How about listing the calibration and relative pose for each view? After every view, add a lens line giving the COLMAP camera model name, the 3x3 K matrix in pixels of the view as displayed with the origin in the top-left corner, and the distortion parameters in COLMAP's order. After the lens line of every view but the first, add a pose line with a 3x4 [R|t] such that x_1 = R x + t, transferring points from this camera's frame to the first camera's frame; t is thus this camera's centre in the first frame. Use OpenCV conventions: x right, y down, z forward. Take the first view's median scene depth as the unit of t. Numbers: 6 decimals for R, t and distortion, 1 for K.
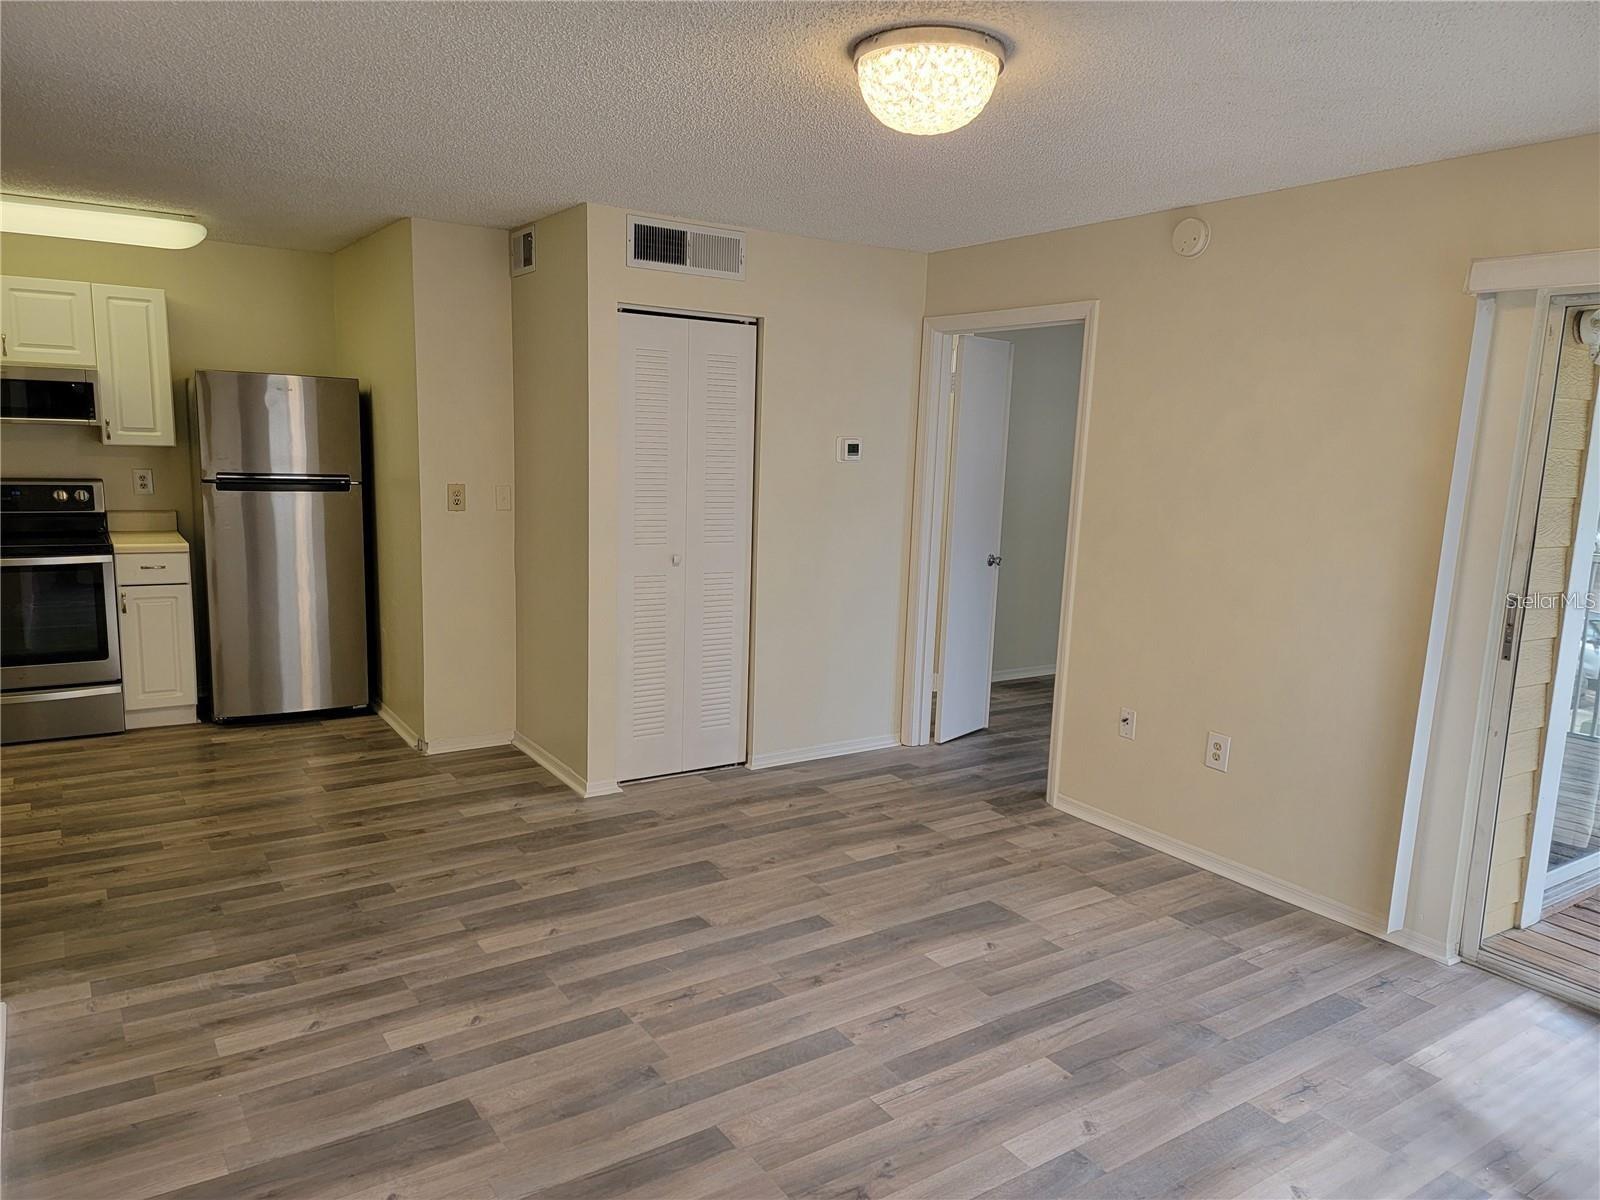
lens RADIAL K [[1101.0, 0, 800.0], [0, 1101.0, 600.0], [0, 0, 1]] dist [0.096493, -0.080213]
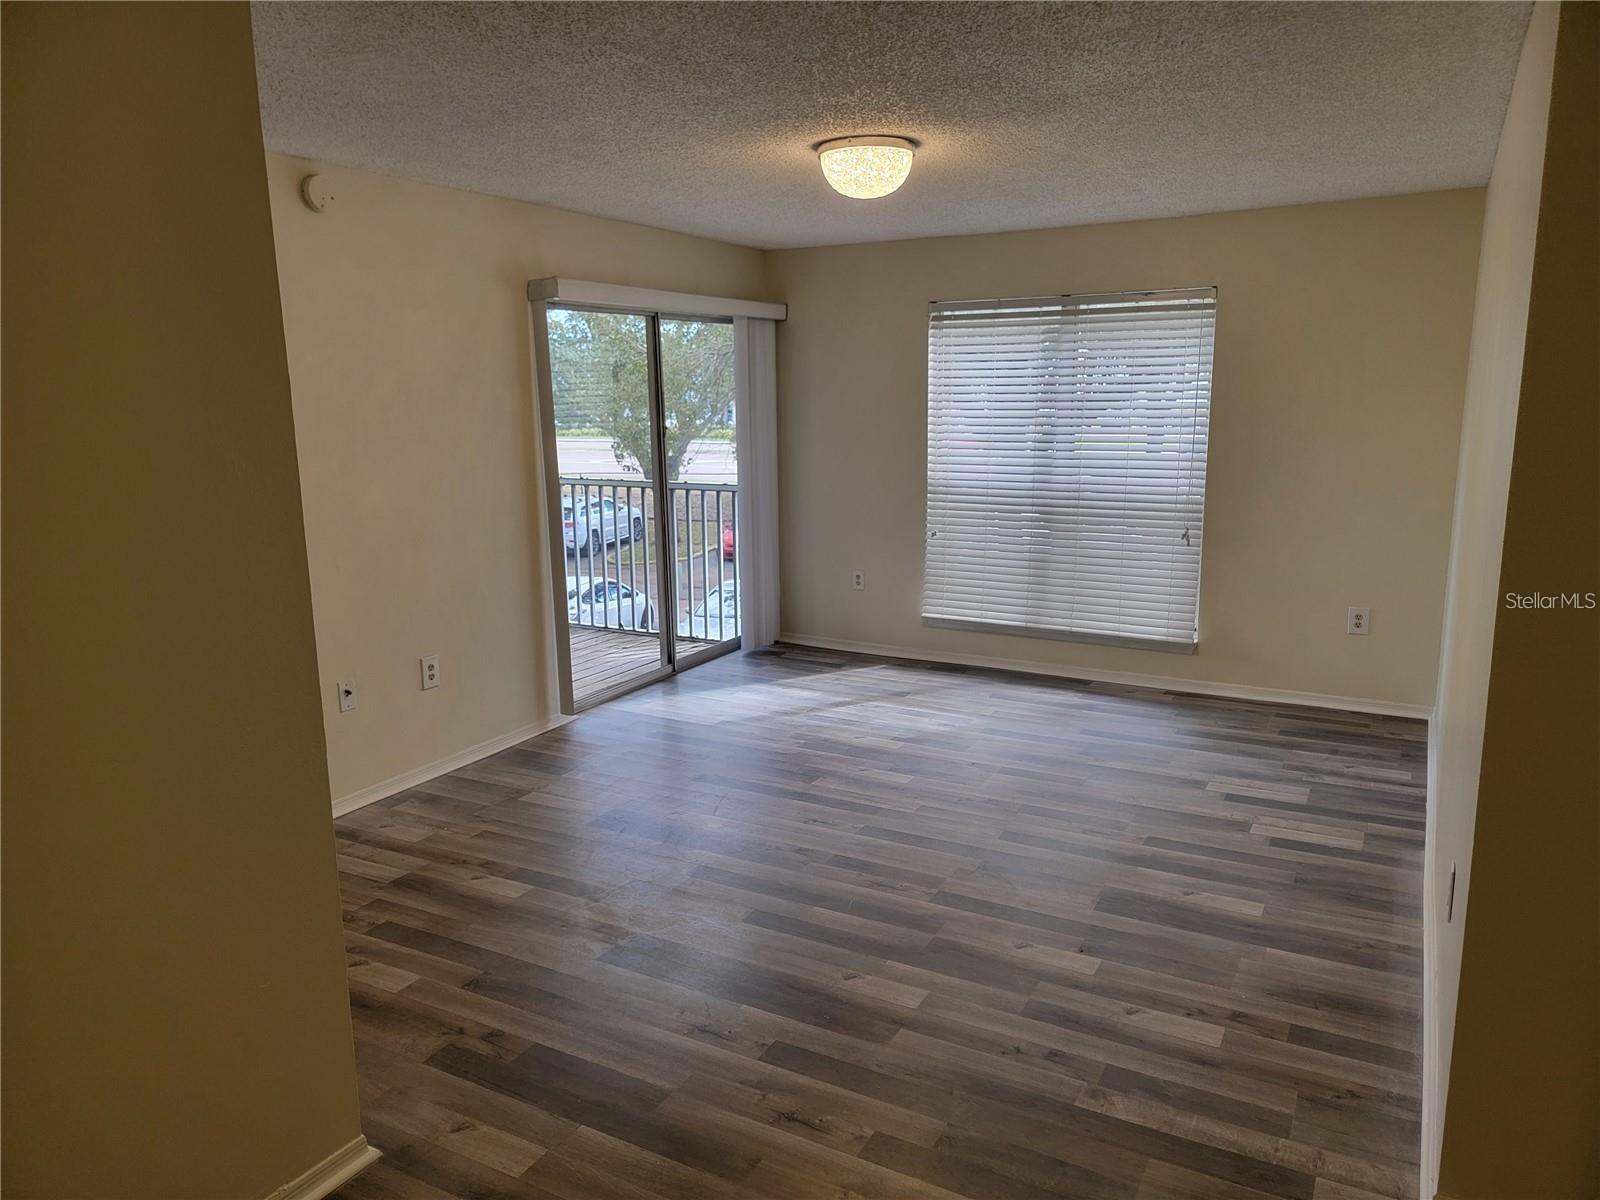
lens RADIAL K [[1108.5, 0, 800.0], [0, 1108.5, 600.0], [0, 0, 1]] dist [0.062104, -0.039005]
pose [[-0.453976, -0.196958, 0.868972, -0.728519], [0.134159, 0.949034, 0.285193, -0.196428], [-0.880856, 0.246052, -0.404416, 1.049815]]
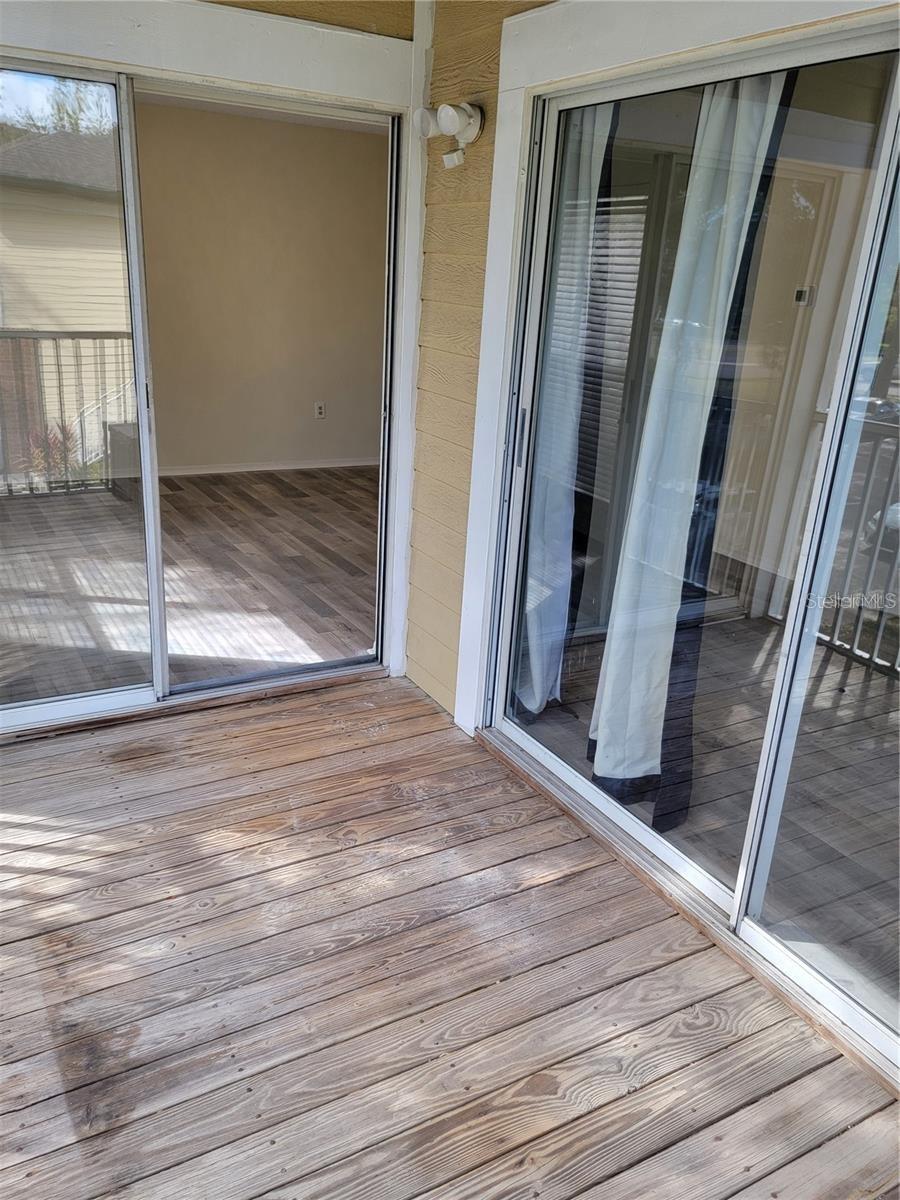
lens RADIAL K [[947.6, 0, 450.0], [0, 947.6, 600.0], [0, 0, 1]] dist [0.121821, -0.136895]
pose [[-0.074897, 0.292565, -0.953308, 1.320527], [-0.203922, 0.931297, 0.301831, -0.087669], [0.976118, 0.217007, -0.010090, 0.870840]]
